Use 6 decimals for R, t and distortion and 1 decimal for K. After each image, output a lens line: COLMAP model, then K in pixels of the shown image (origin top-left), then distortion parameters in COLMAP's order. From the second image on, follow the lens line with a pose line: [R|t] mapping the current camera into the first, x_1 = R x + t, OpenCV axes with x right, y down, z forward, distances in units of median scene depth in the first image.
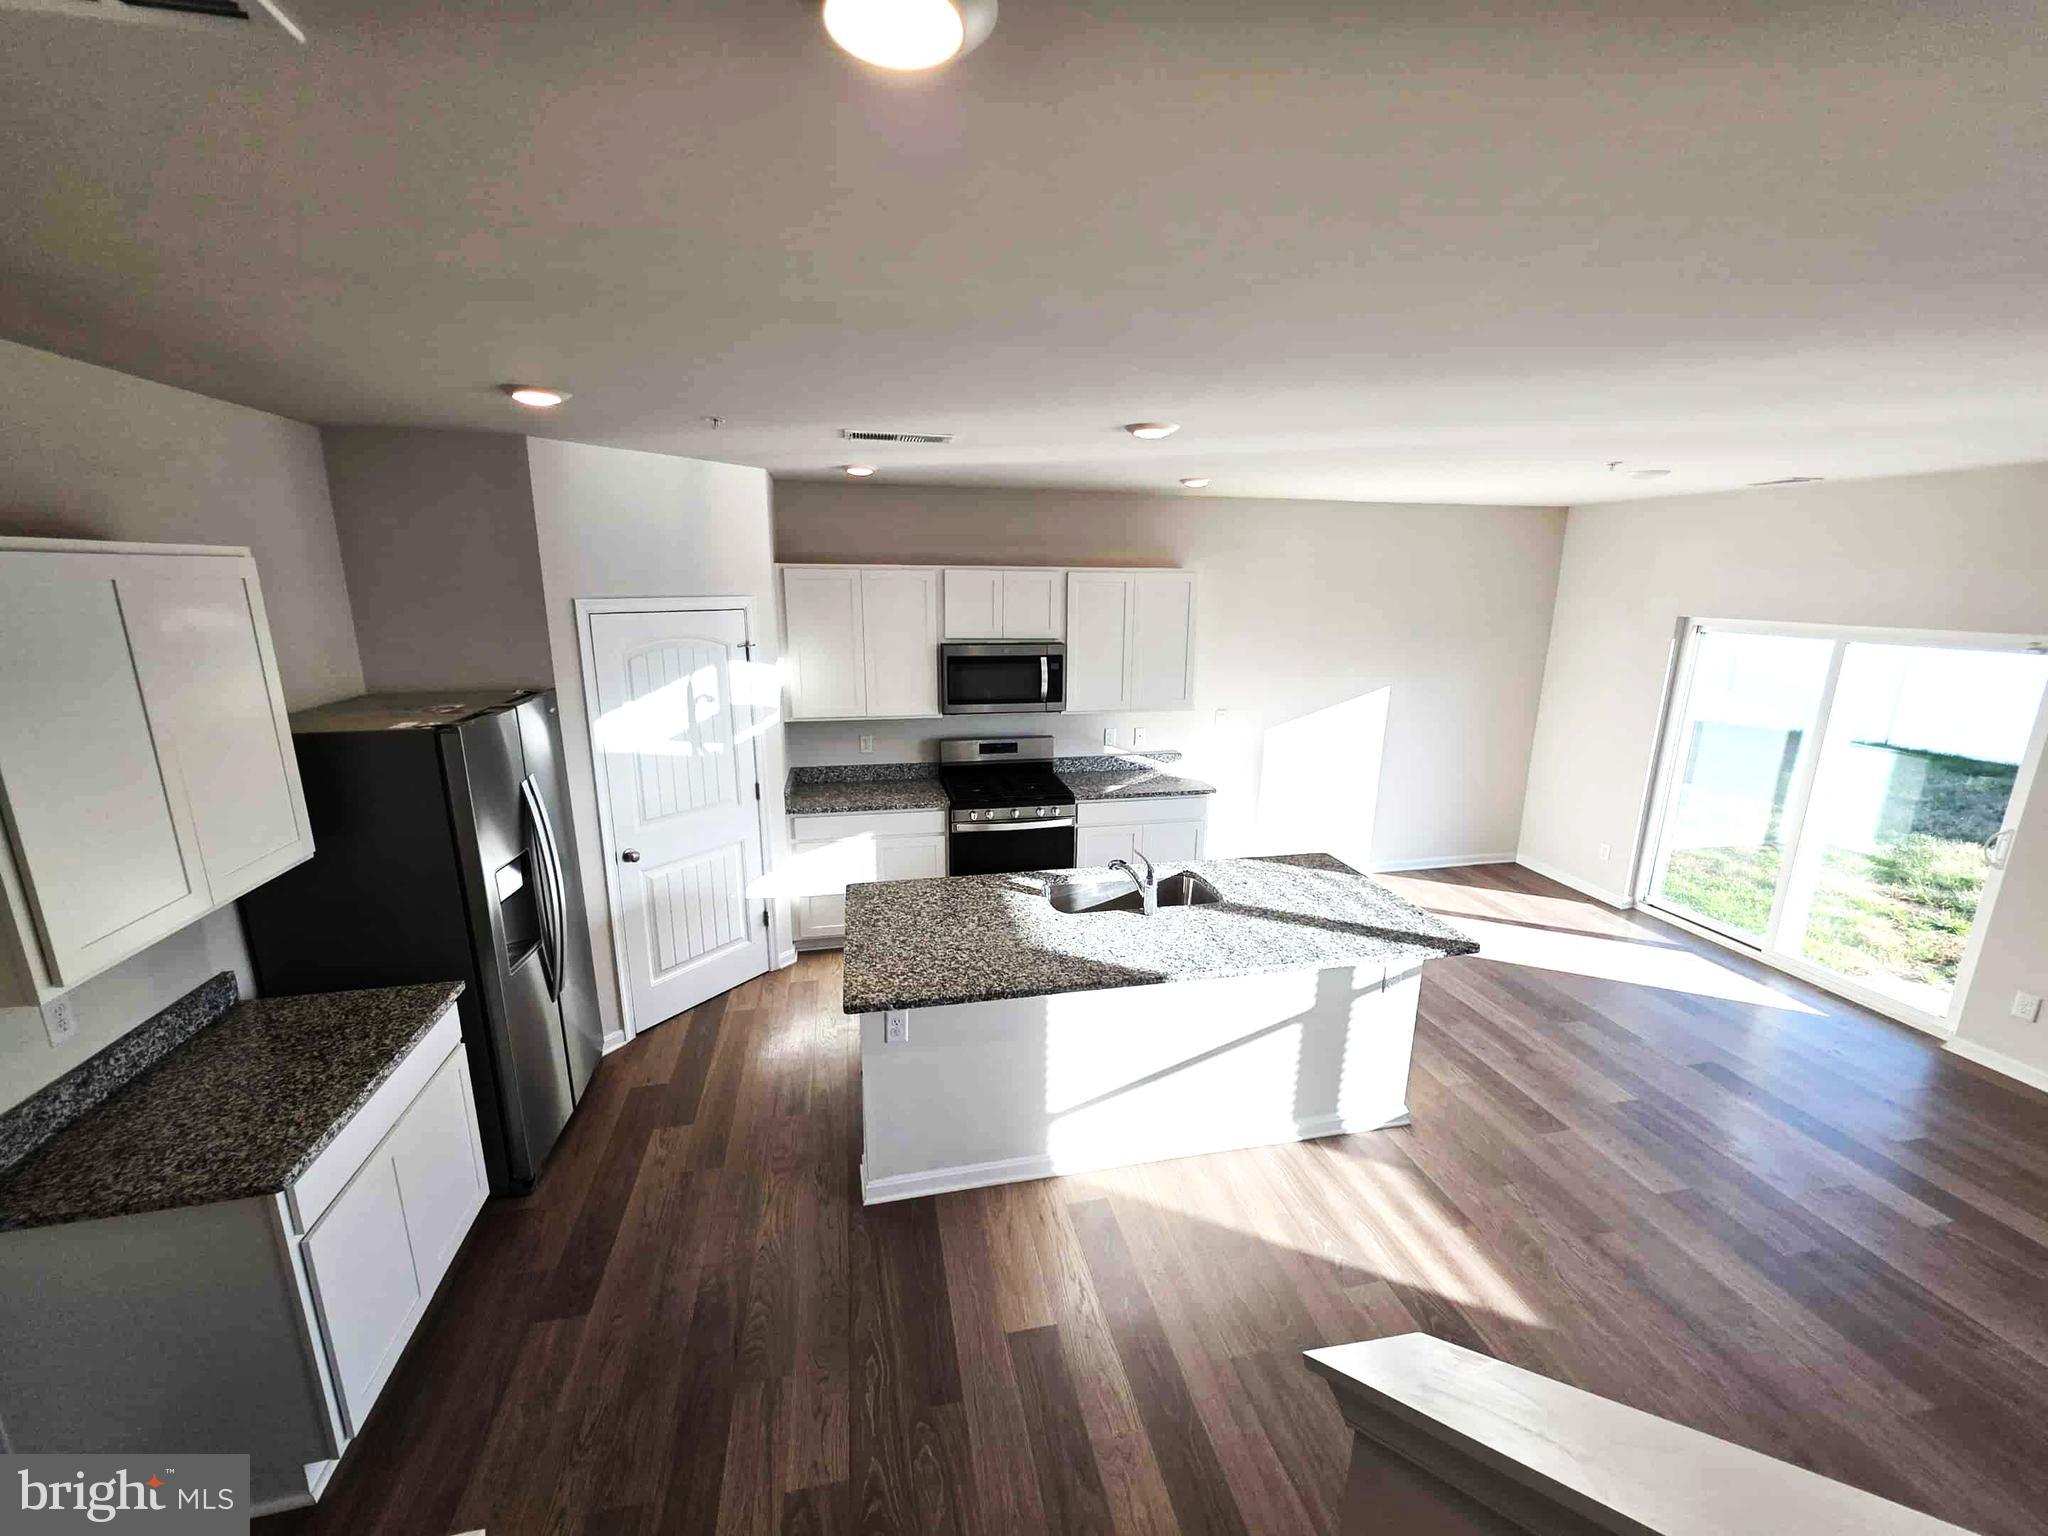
lens RADIAL K [[821.4, 0, 1031.4], [0, 821.4, 765.7], [0, 0, 1]] dist [-0.001110, 0.000471]
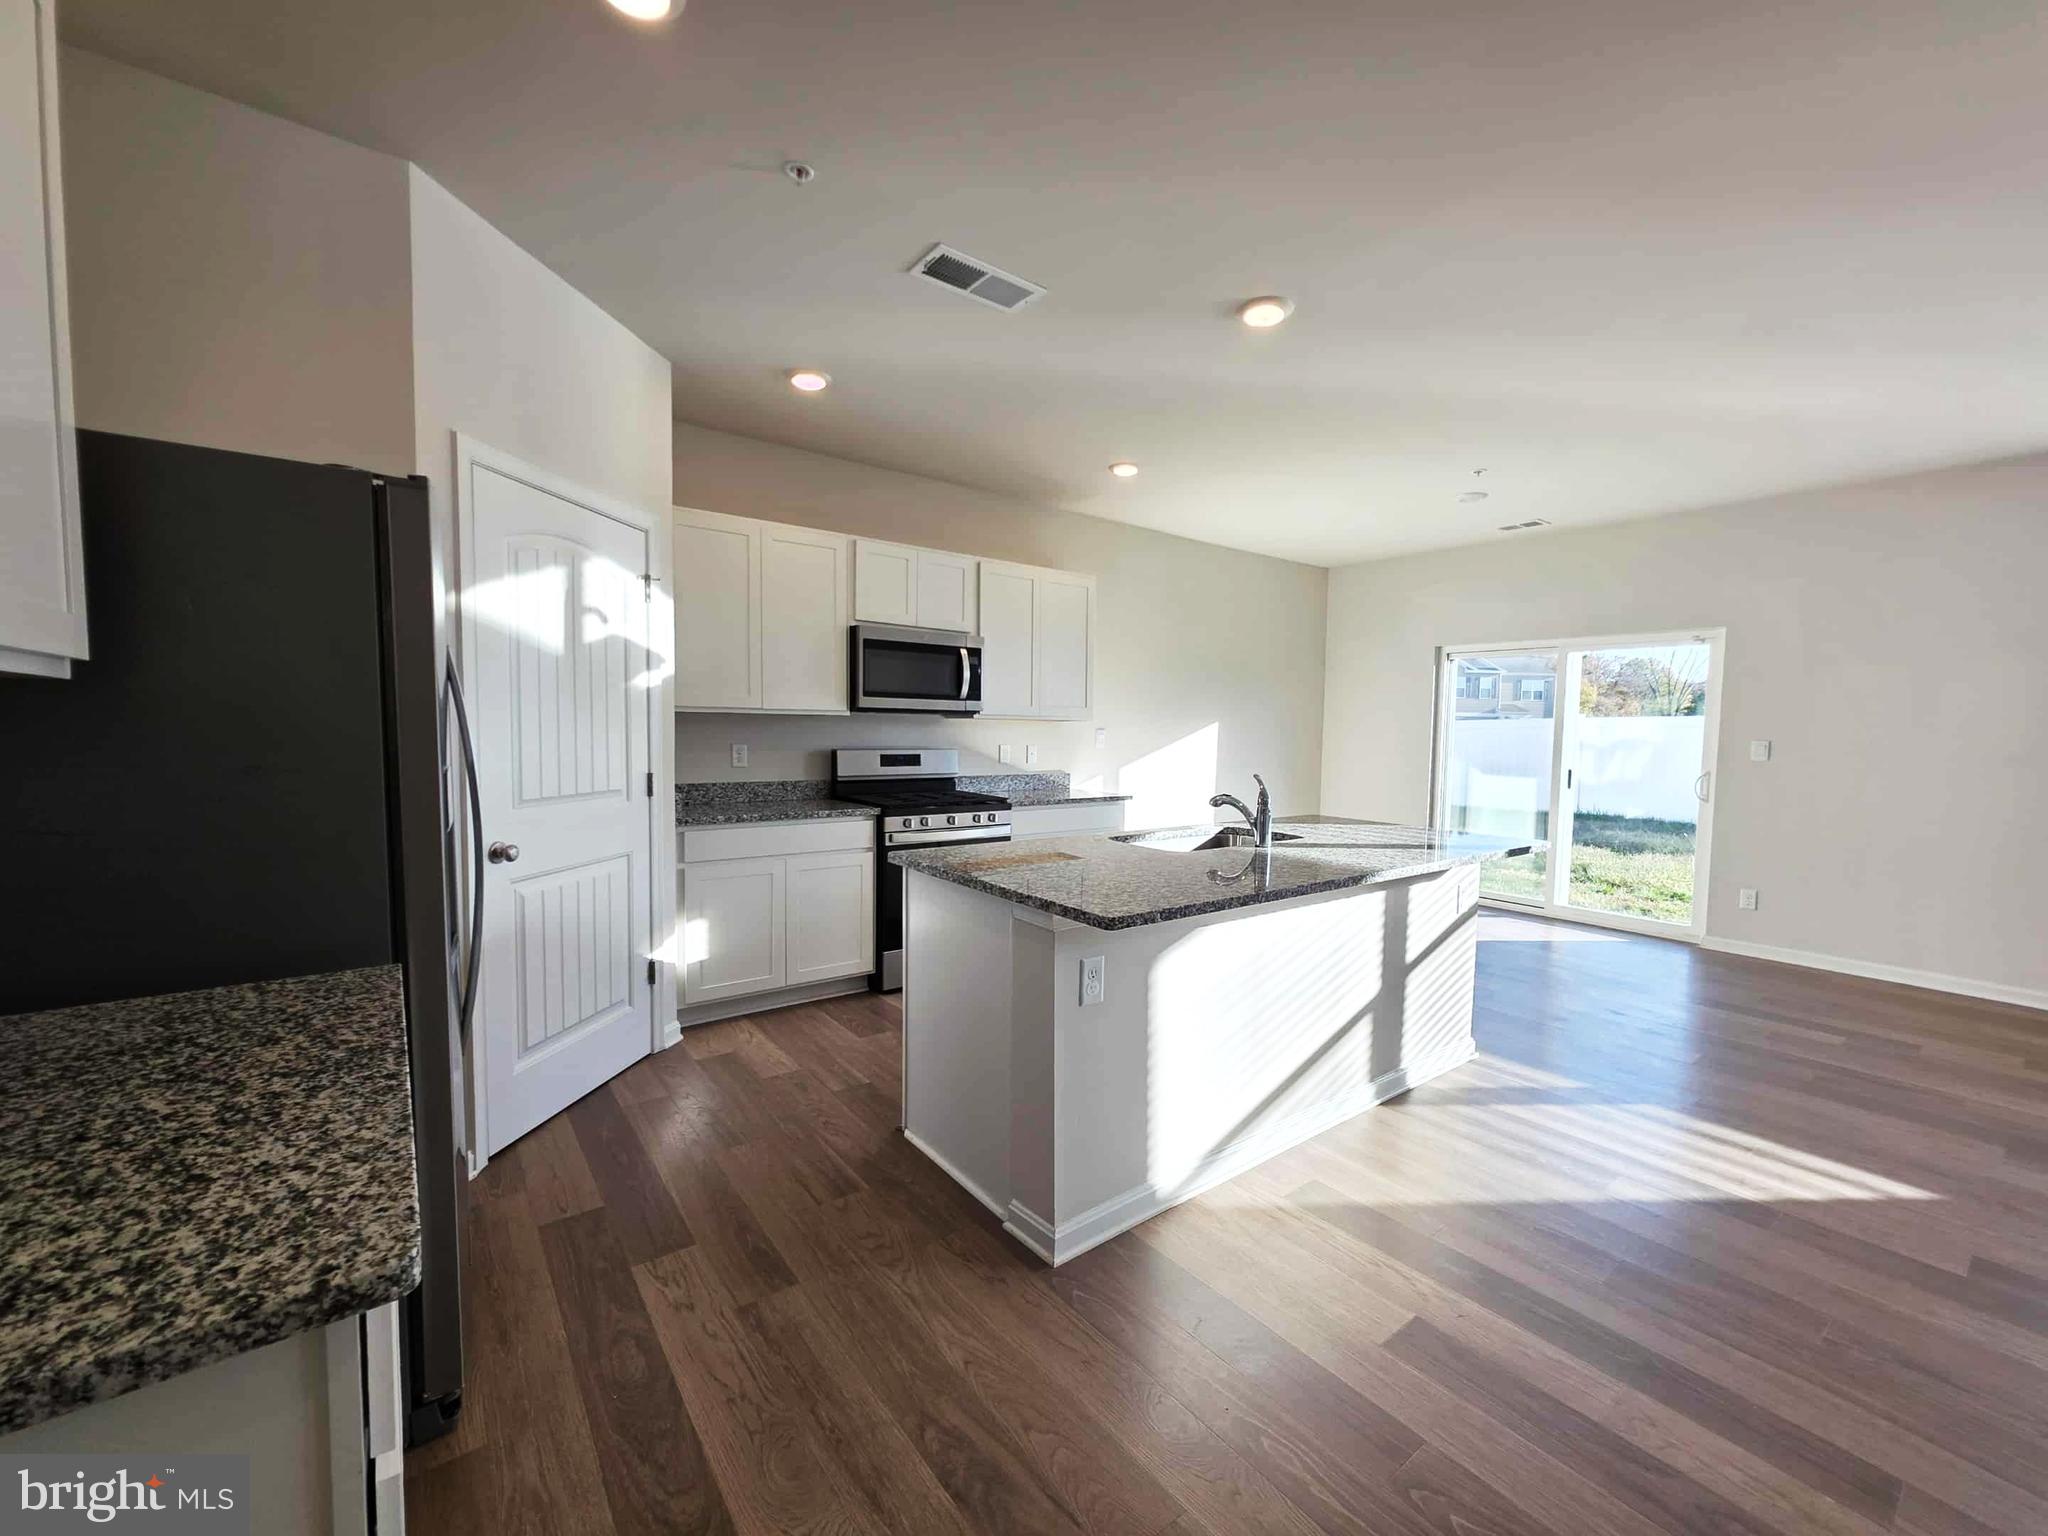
lens RADIAL K [[816.1, 0, 1030.3], [0, 816.1, 775.4], [0, 0, 1]] dist [-0.000832, 0.000194]
pose [[0.905505, -0.019566, 0.423884, -0.435866], [0.088739, 0.985580, -0.144073, 0.201367], [-0.414953, 0.168074, 0.894184, 0.294306]]
